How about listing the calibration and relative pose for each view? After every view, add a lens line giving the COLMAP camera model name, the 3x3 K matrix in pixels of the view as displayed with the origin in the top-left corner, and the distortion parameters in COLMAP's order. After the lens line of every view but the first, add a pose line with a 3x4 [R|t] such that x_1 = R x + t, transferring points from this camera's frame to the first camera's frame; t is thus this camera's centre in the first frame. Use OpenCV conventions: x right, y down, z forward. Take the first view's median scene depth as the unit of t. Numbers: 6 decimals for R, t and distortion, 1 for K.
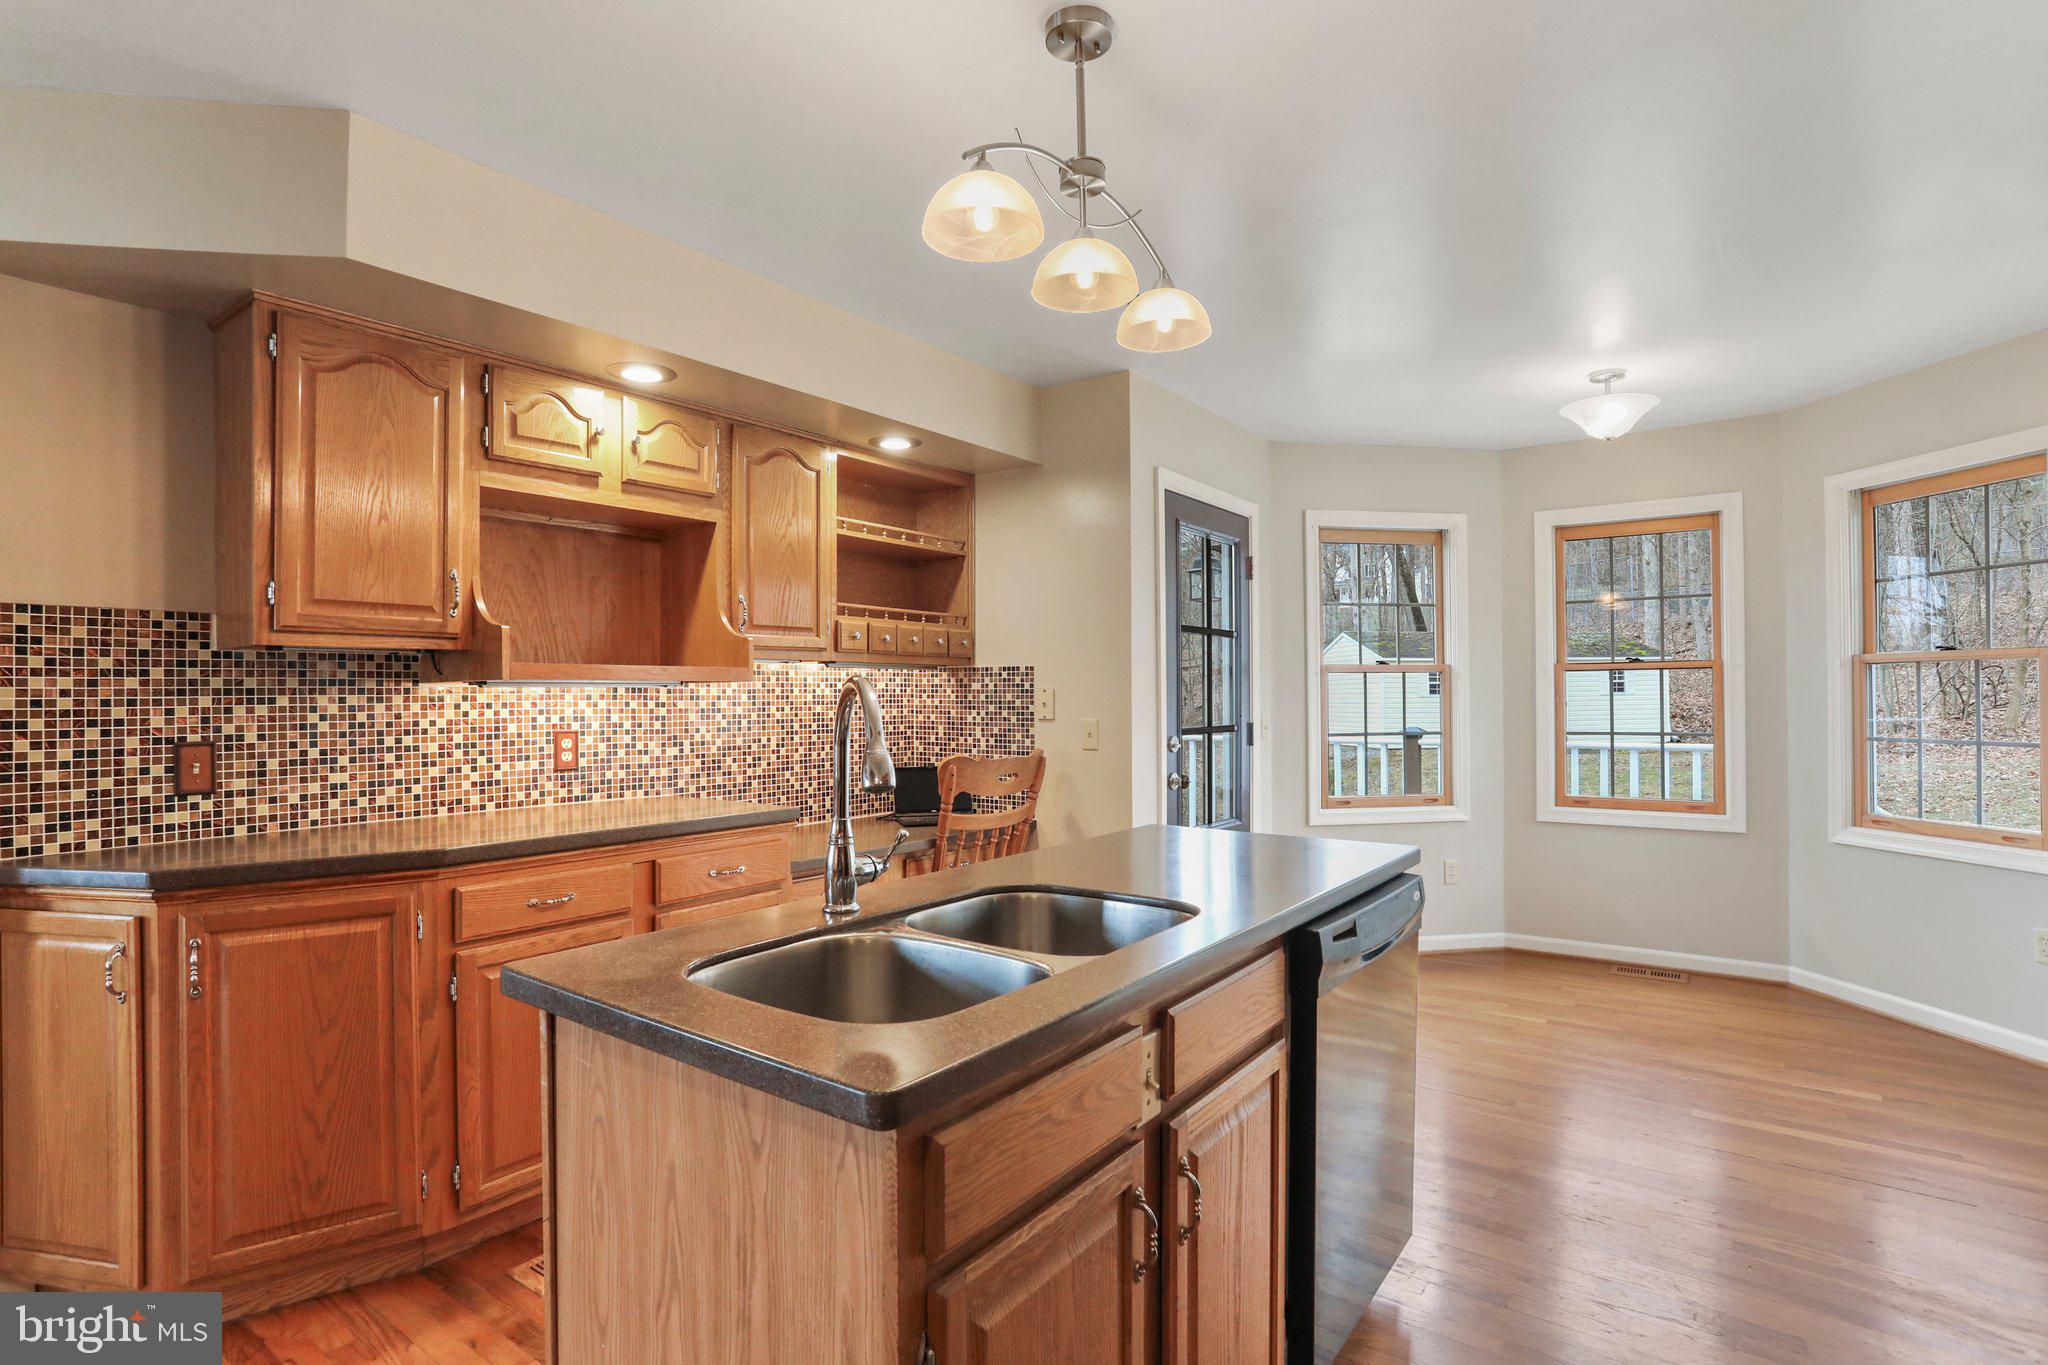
lens RADIAL K [[1007.2, 0, 1024.0], [0, 1007.2, 682.5], [0, 0, 1]] dist [-0.002344, -0.000100]
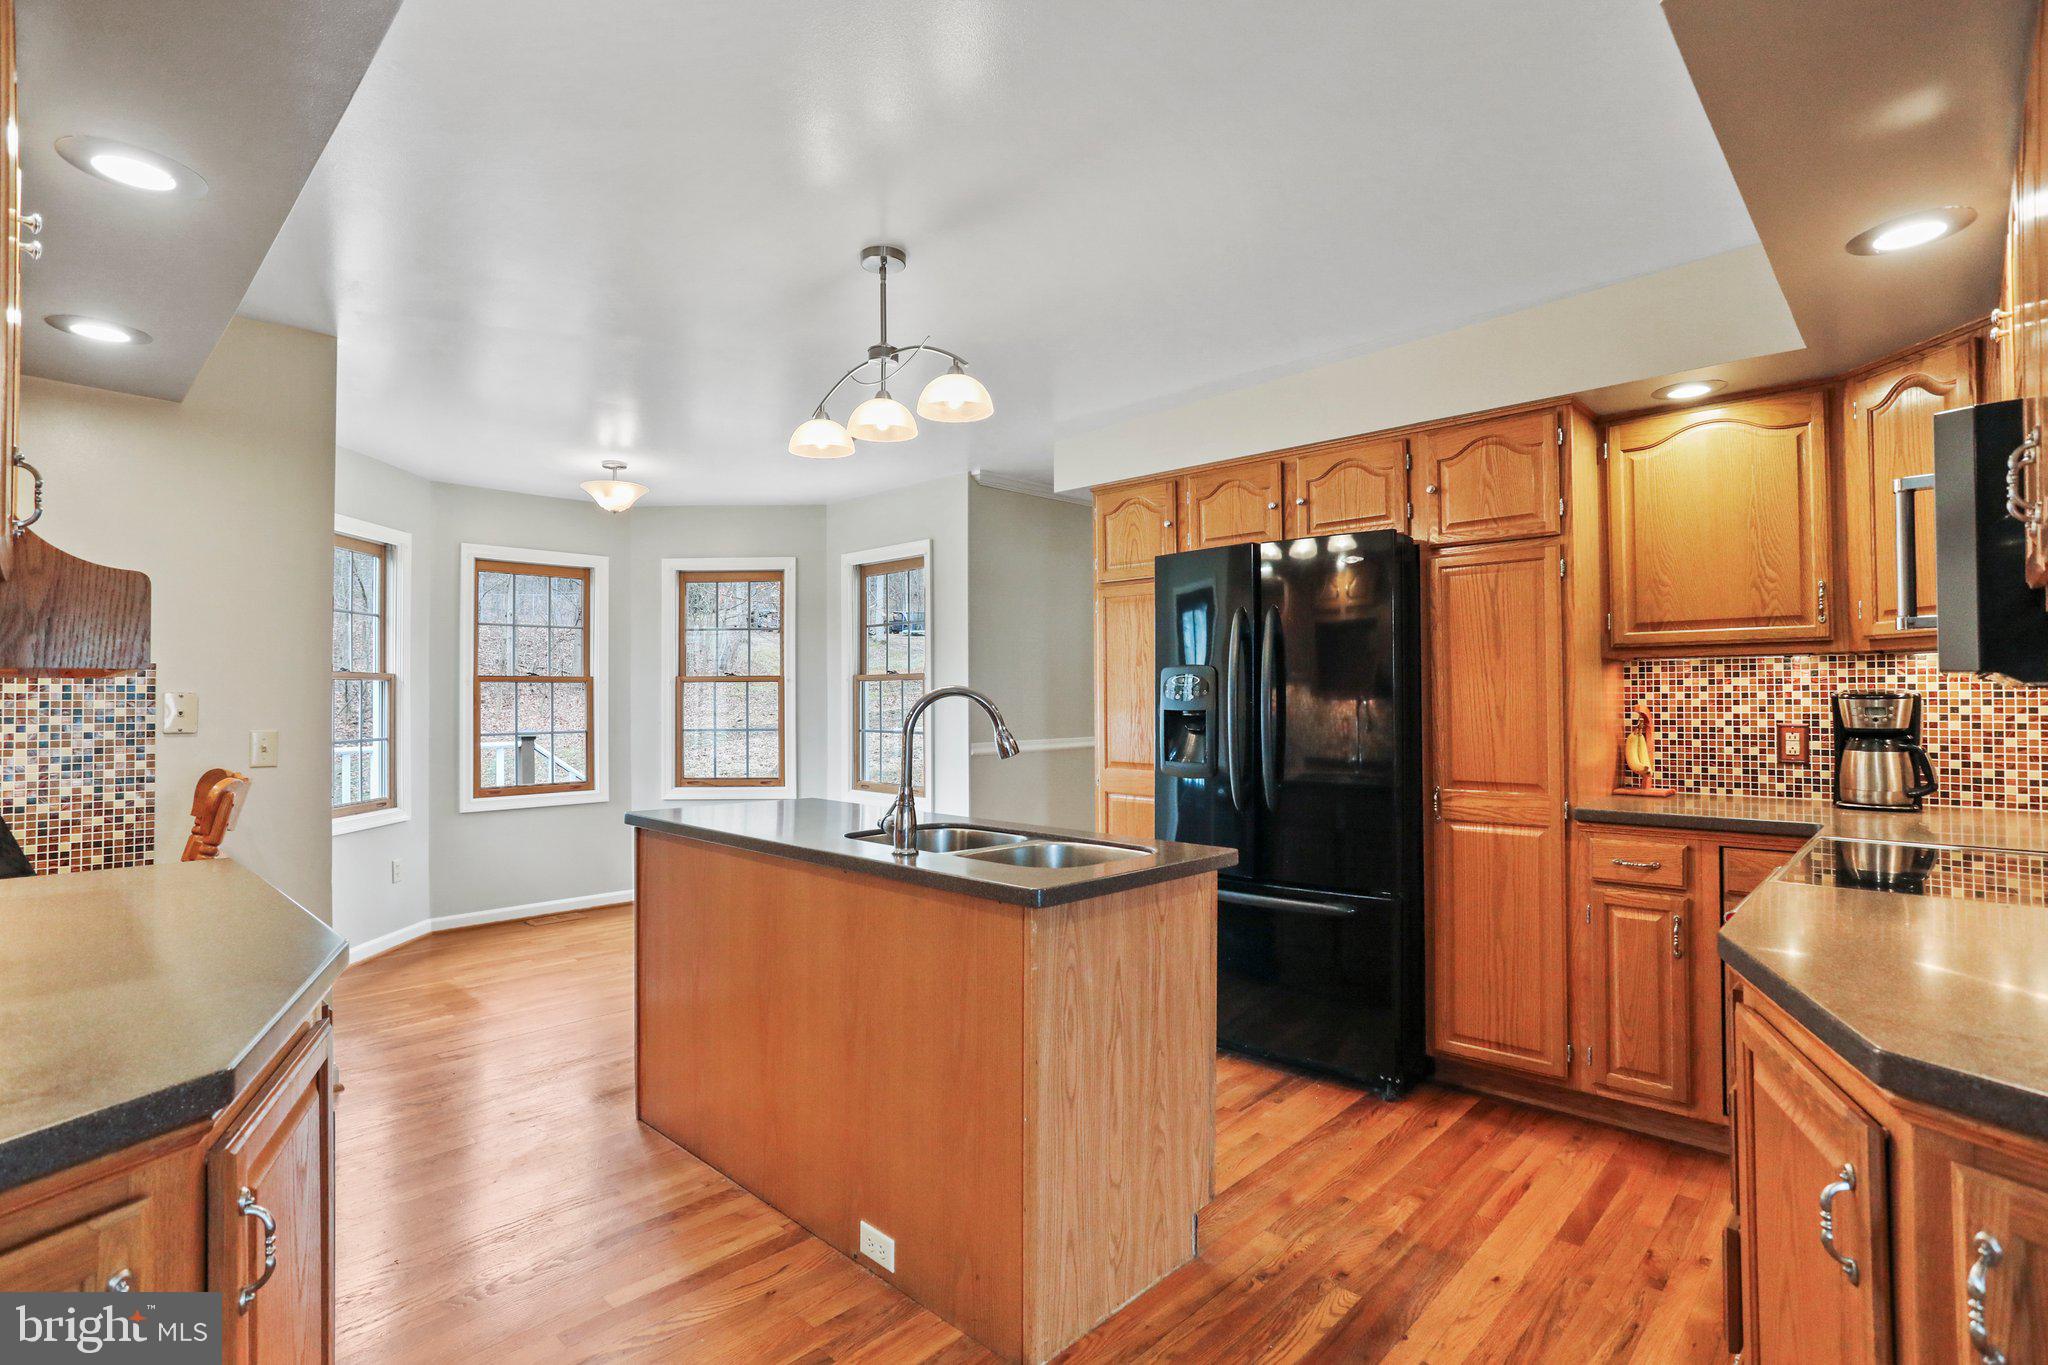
lens RADIAL K [[971.3, 0, 1024.0], [0, 971.3, 682.5], [0, 0, 1]] dist [-0.000142, 0.000021]
pose [[0.135950, 0.021296, 0.990487, -0.582616], [-0.011508, 0.999735, -0.019915, 0.005748], [-0.990649, -0.008691, 0.136159, 0.259394]]
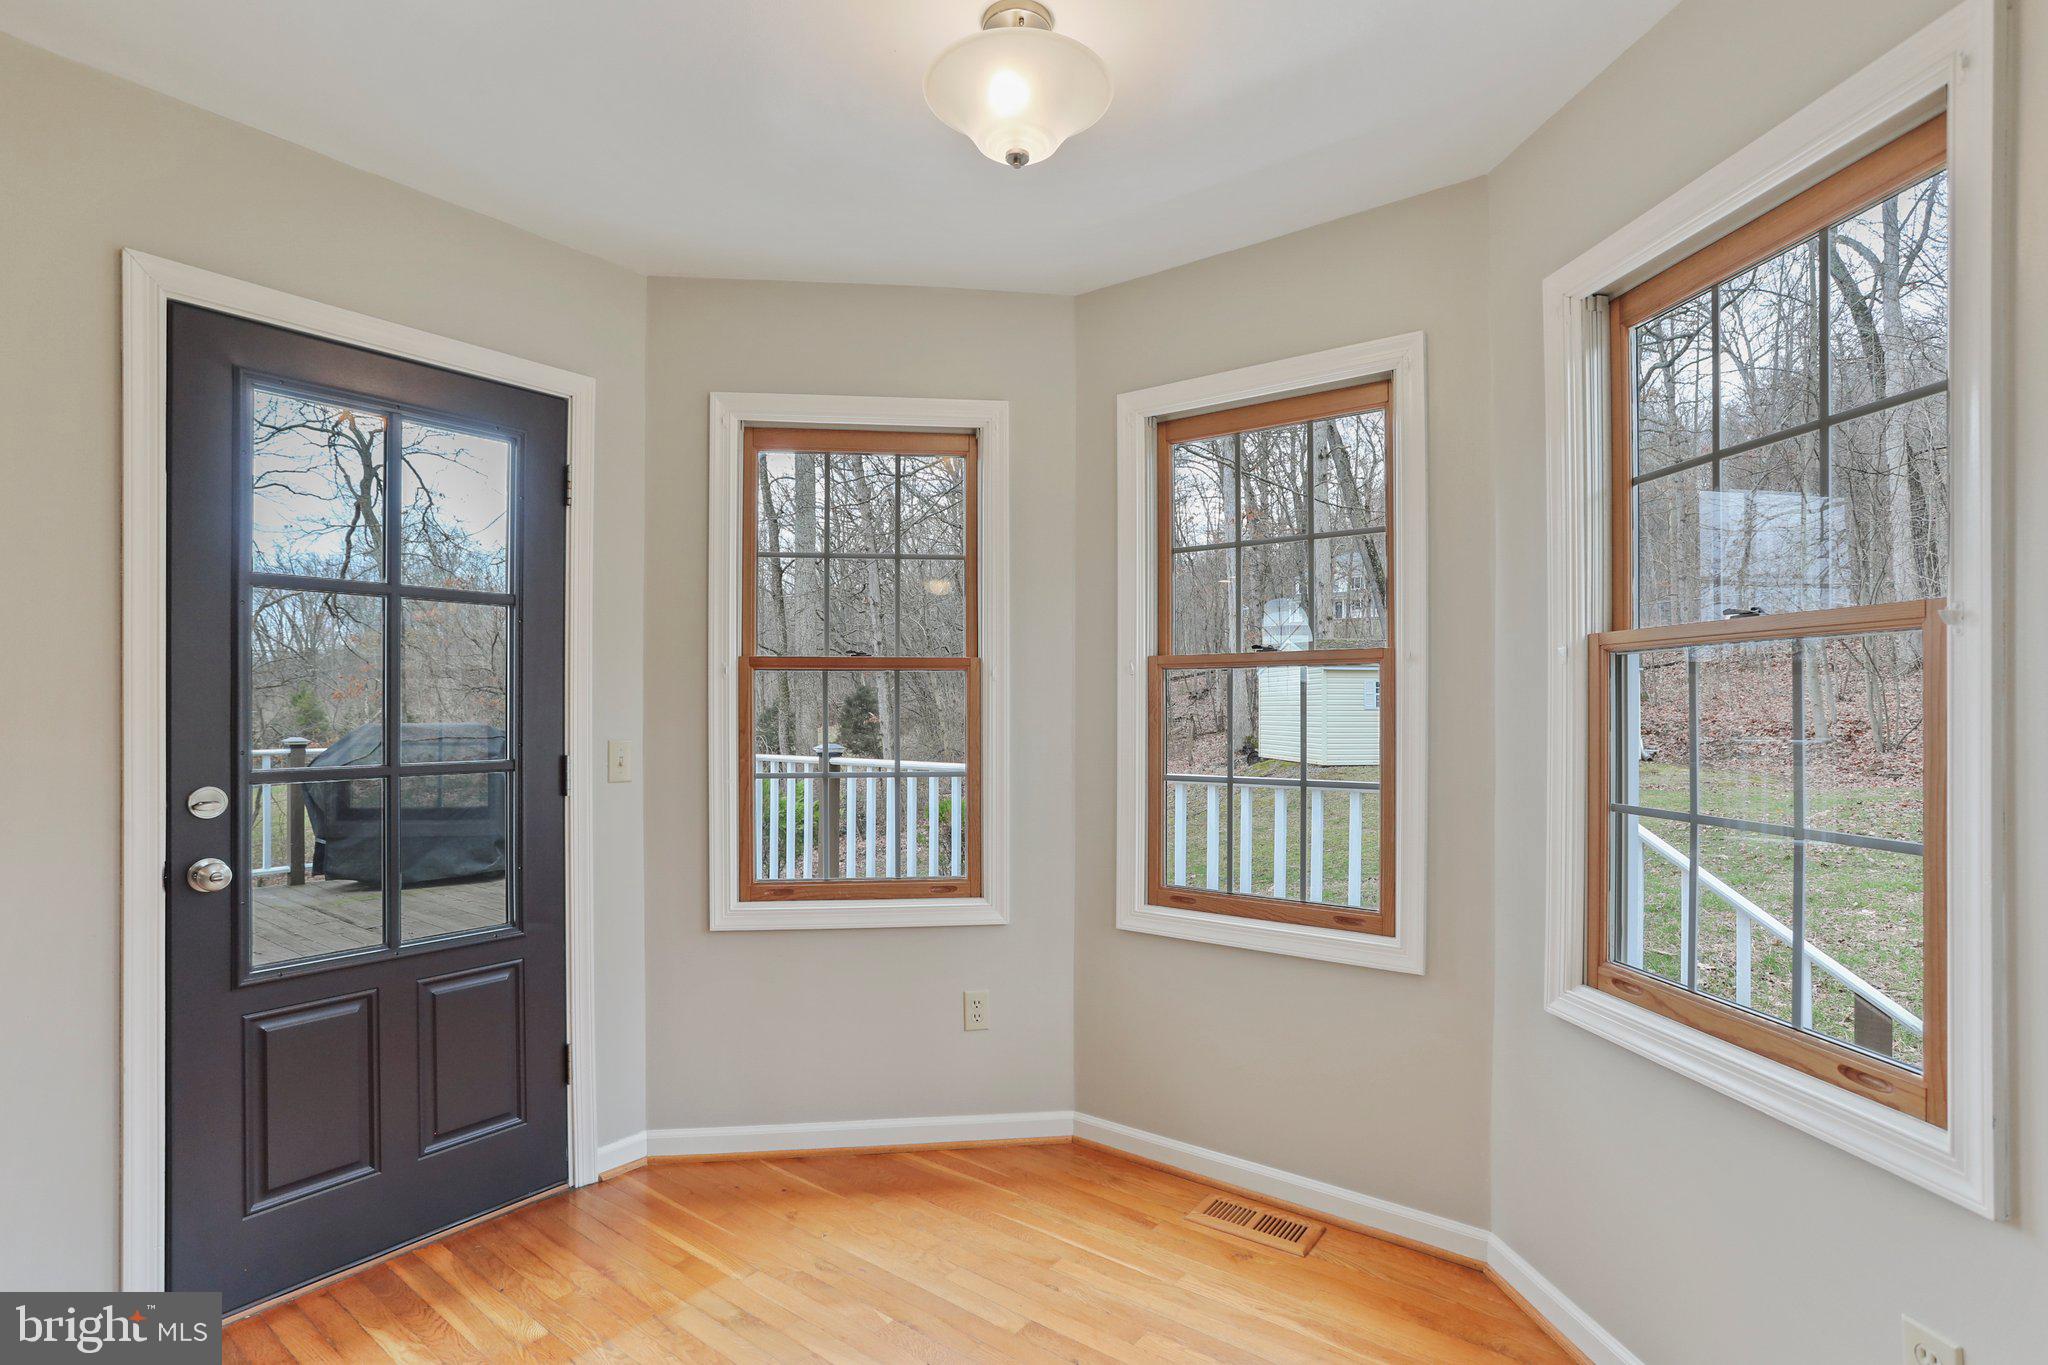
lens RADIAL K [[972.7, 0, 1021.4], [0, 972.7, 703.7], [0, 0, 1]] dist [-0.037618, -0.000160]
pose [[0.999081, 0.004990, -0.042559, 0.561129], [-0.004481, 0.999917, 0.012046, 0.001958], [0.042616, -0.011844, 0.999021, 0.517493]]
